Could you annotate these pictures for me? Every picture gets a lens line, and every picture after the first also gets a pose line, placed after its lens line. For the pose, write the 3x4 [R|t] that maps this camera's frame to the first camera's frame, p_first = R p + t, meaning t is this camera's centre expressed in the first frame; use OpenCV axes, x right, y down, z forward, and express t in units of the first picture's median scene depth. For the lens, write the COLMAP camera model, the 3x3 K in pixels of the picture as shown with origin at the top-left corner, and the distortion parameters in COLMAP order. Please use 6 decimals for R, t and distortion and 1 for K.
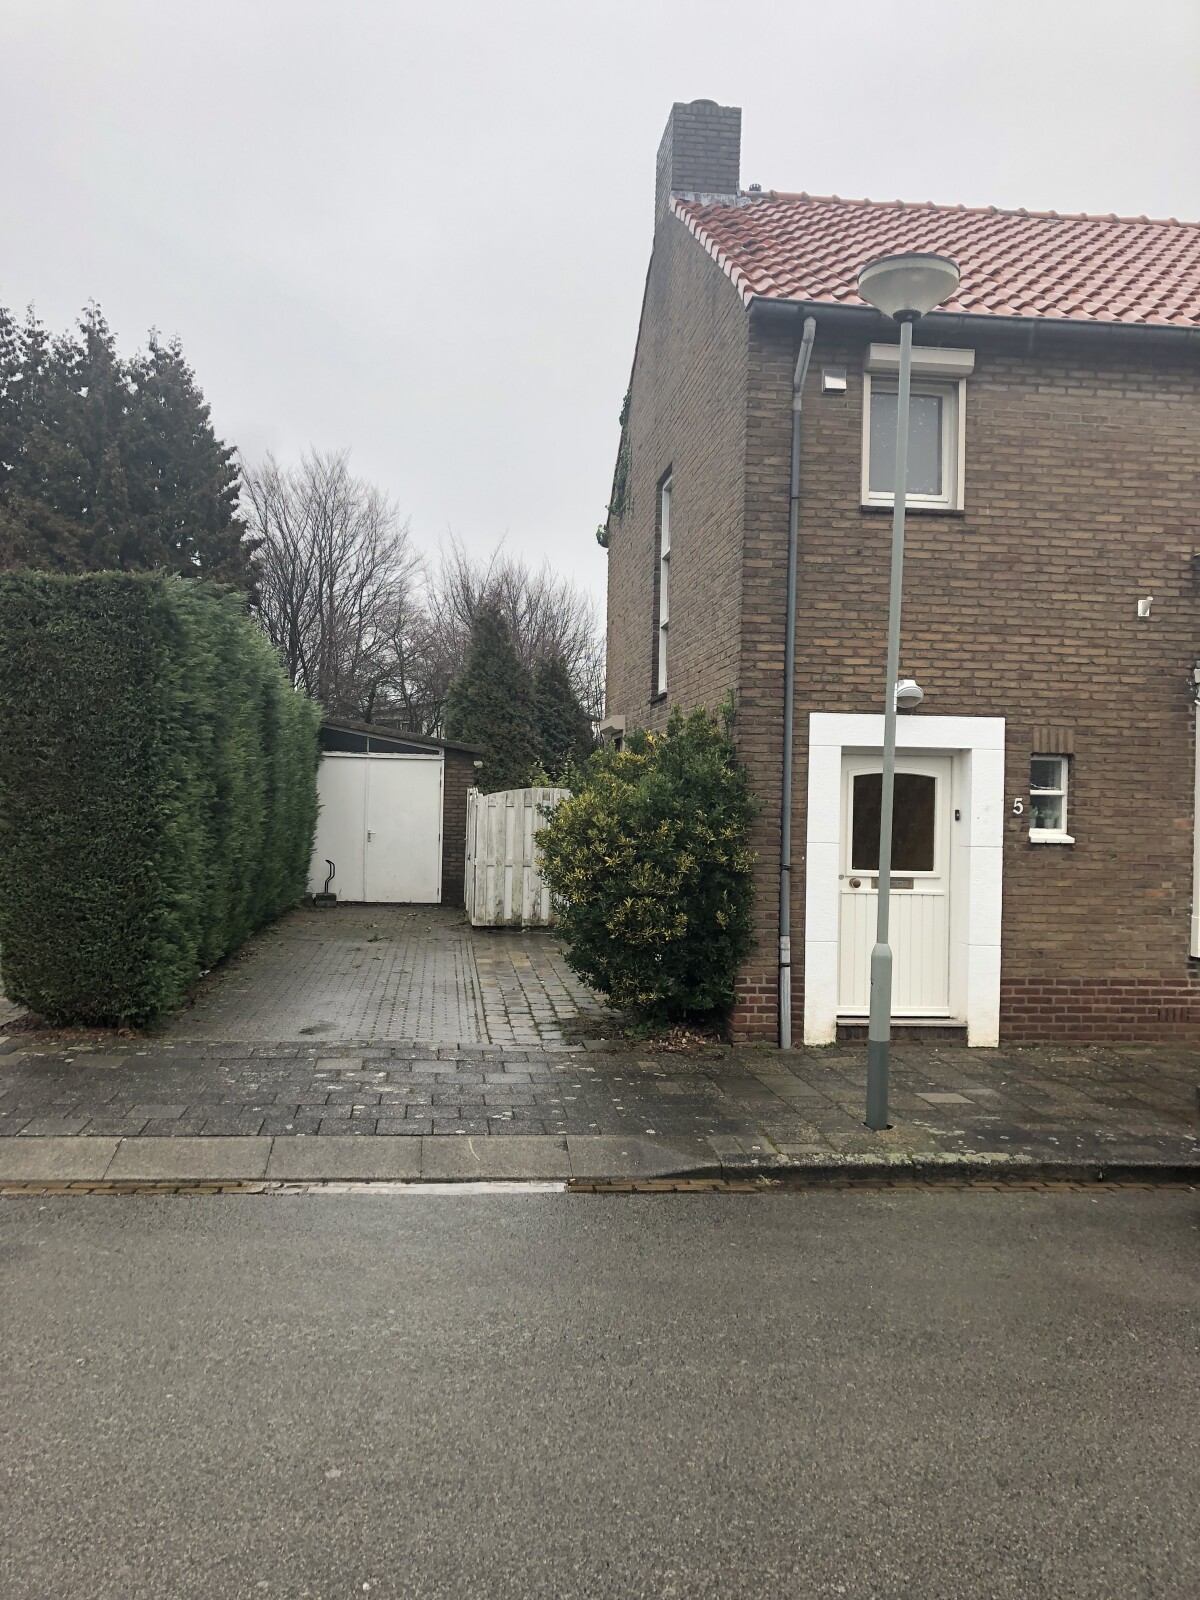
lens RADIAL K [[1312.4, 0, 593.9], [0, 1312.4, 801.3], [0, 0, 1]] dist [0.003055, -0.042656]
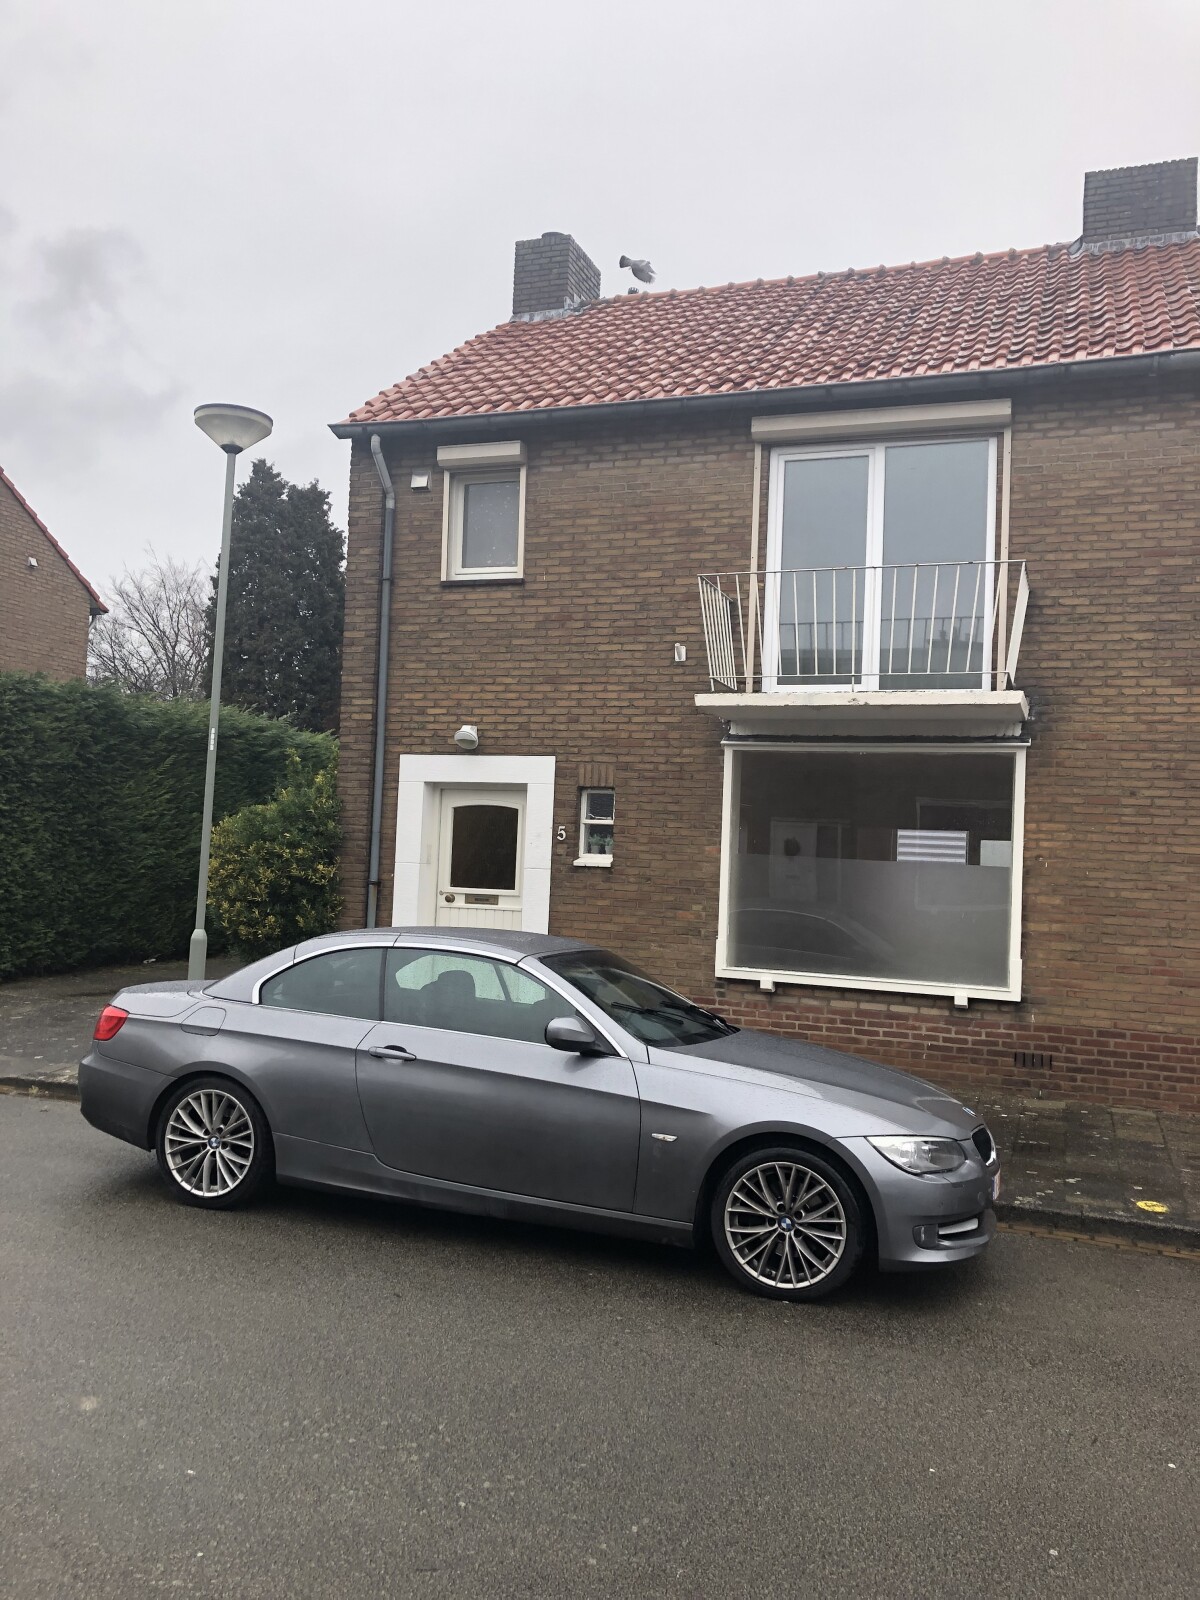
lens RADIAL K [[1312.4, 0, 624.0], [0, 1312.4, 841.2], [0, 0, 1]] dist [0.003055, -0.042656]
pose [[0.903969, 0.008567, -0.427512, 0.852986], [-0.018194, 0.999664, -0.018437, 0.030200], [0.427210, 0.024445, 0.903822, -0.004456]]
